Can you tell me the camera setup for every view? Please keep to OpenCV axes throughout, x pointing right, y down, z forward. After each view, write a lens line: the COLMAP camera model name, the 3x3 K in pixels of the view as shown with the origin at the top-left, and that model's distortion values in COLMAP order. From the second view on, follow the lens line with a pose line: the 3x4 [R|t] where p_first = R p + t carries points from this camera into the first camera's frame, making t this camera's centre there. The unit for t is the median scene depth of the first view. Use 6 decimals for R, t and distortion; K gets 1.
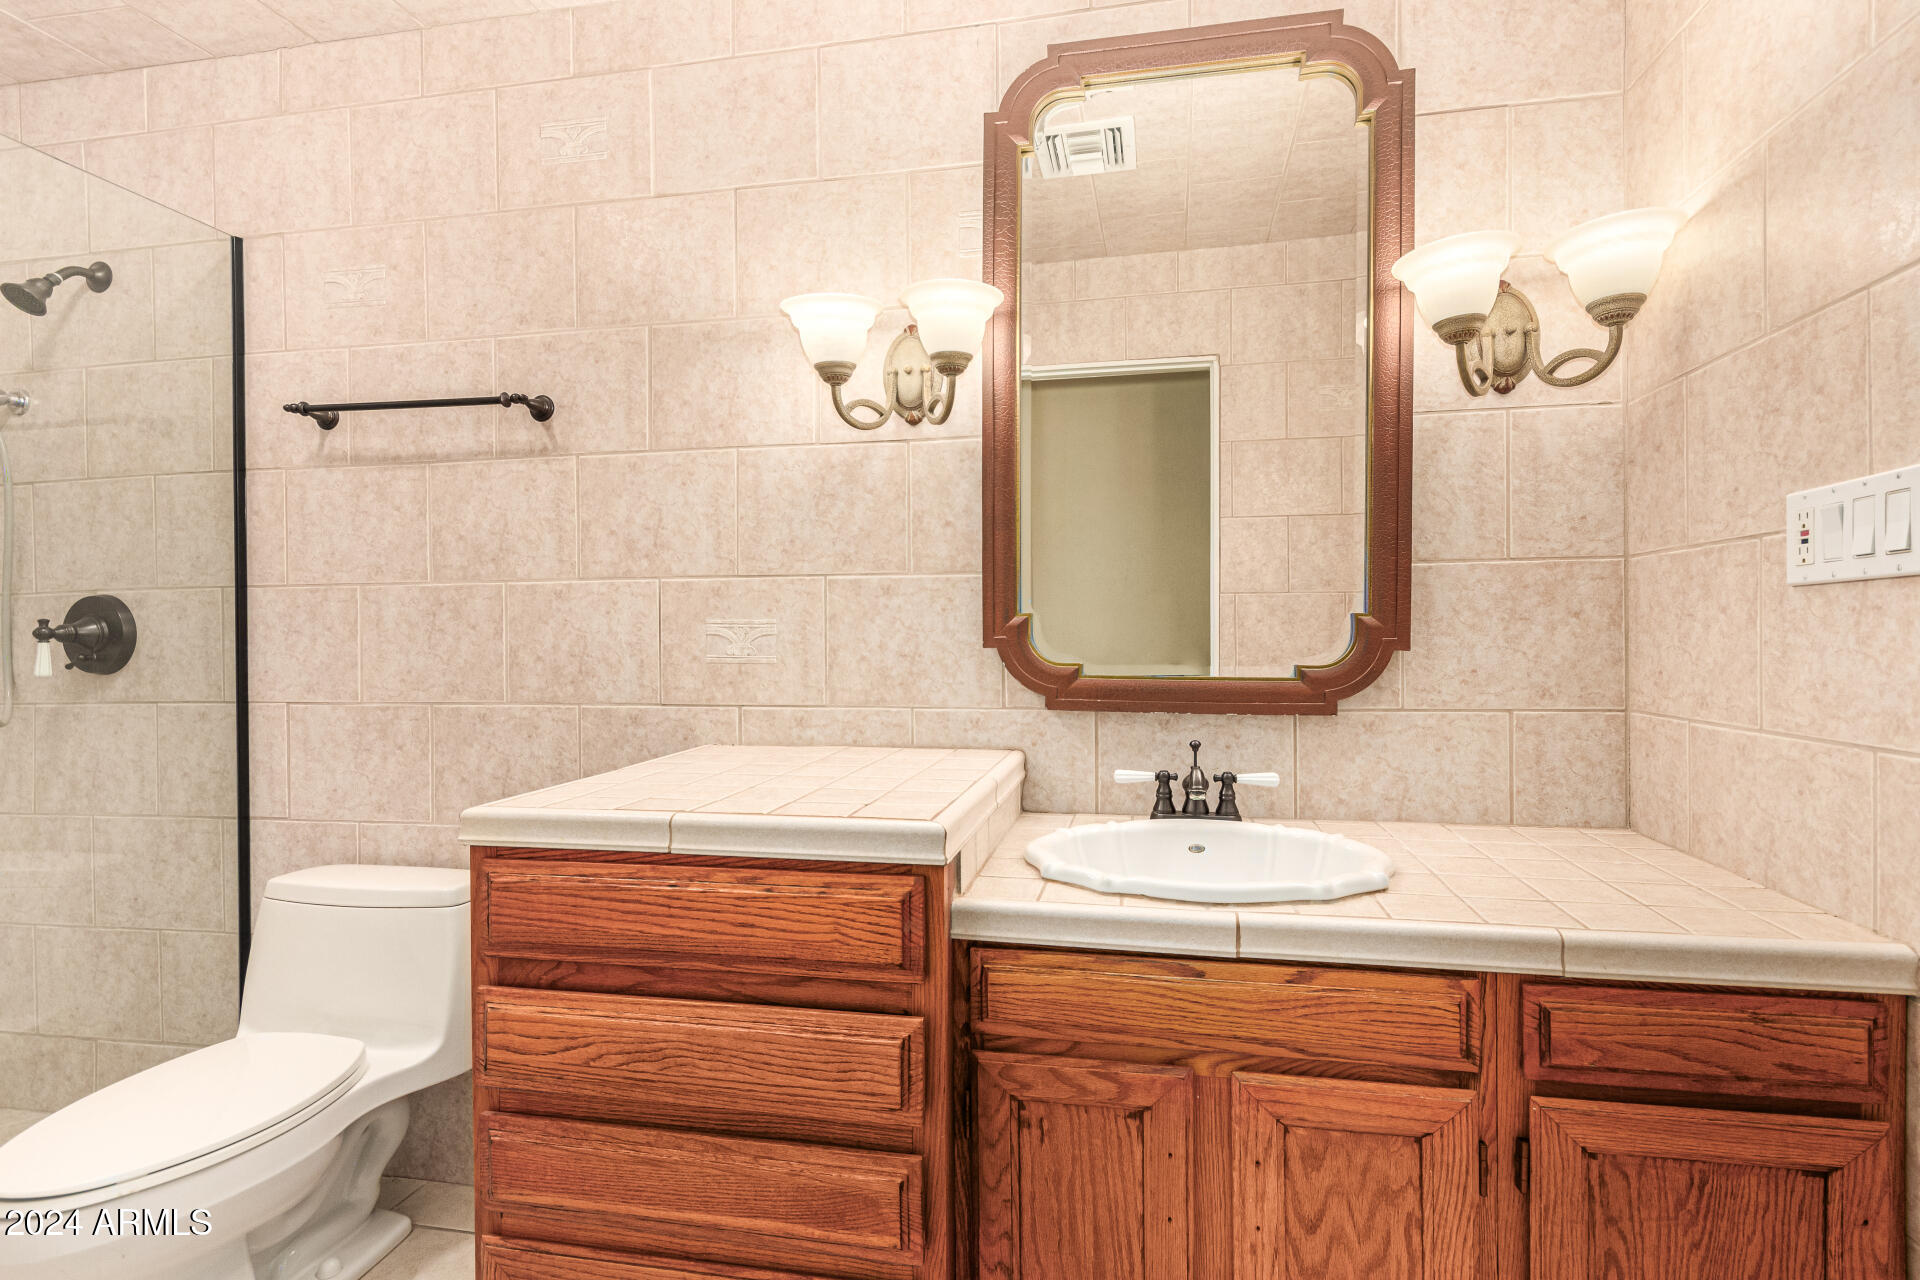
lens RADIAL K [[926.2, 0, 965.1], [0, 926.2, 644.0], [0, 0, 1]] dist [0.006501, -0.001420]
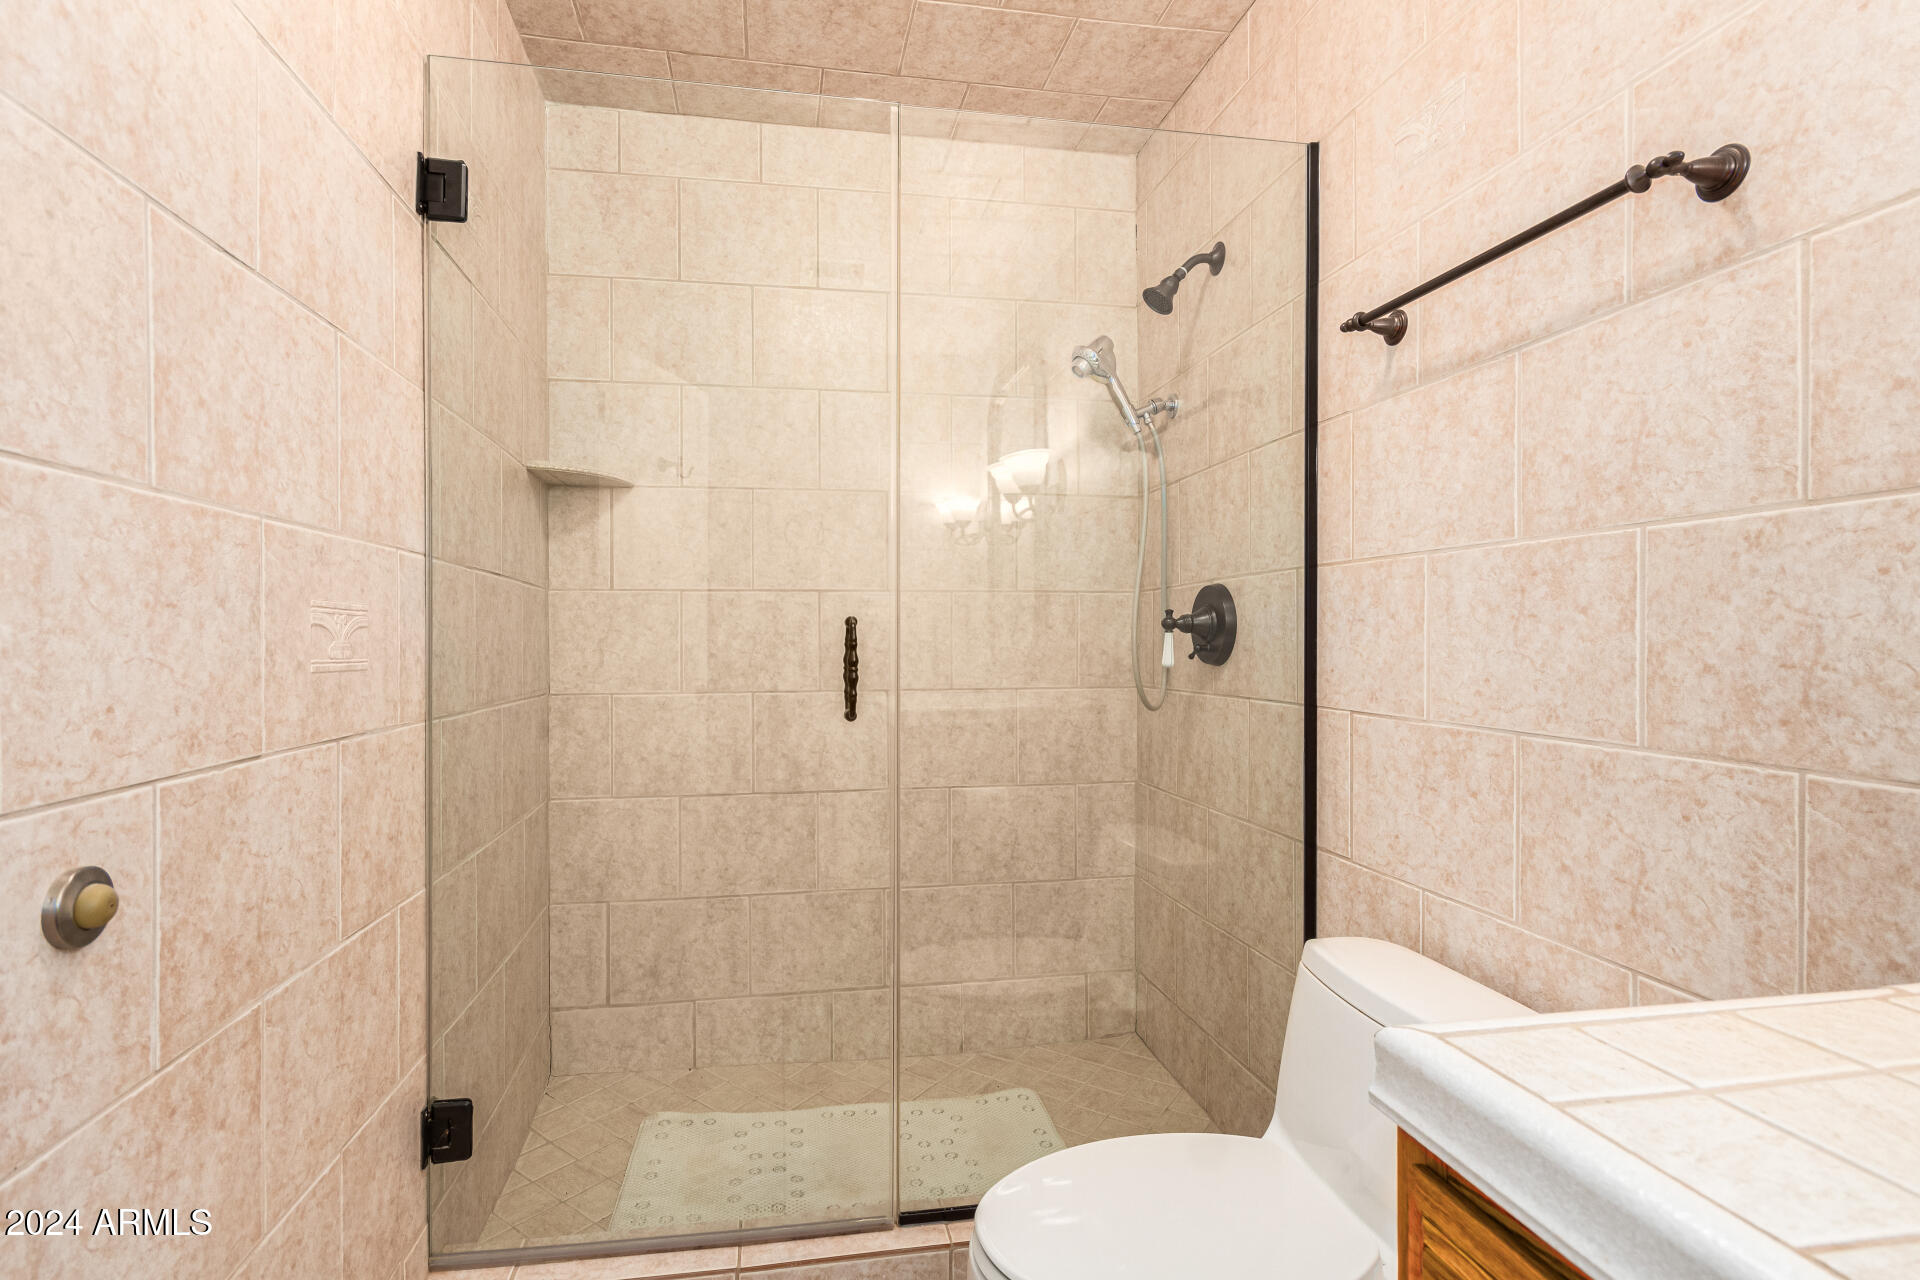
lens RADIAL K [[926.2, 0, 955.7], [0, 926.2, 637.6], [0, 0, 1]] dist [0.006501, -0.001420]
pose [[0.374244, 0.010786, -0.927268, -0.136398], [-0.008235, 0.999932, 0.008308, -0.002455], [0.927294, 0.004527, 0.374307, 0.413005]]
